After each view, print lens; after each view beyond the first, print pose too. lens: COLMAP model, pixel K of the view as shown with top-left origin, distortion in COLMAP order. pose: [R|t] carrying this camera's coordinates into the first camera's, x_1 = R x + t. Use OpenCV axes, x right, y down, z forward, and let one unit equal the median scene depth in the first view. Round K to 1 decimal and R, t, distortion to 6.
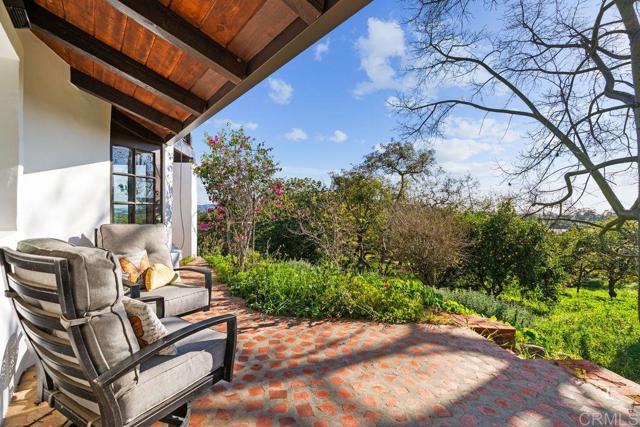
lens RADIAL K [[296.7, 0, 316.8], [0, 296.7, 208.4], [0, 0, 1]] dist [0.000268, 0.000365]
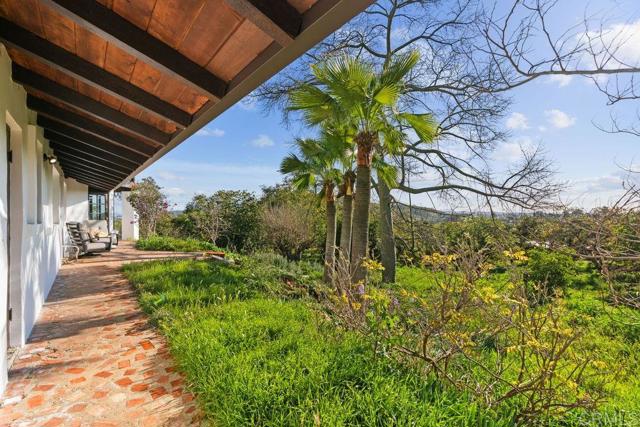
lens RADIAL K [[296.7, 0, 316.8], [0, 296.7, 208.4], [0, 0, 1]] dist [0.000268, 0.000365]
pose [[0.999929, -0.002551, 0.011670, 1.169125], [0.002695, 0.999920, -0.012321, -0.018600], [-0.011637, 0.012352, 0.999856, -1.506570]]
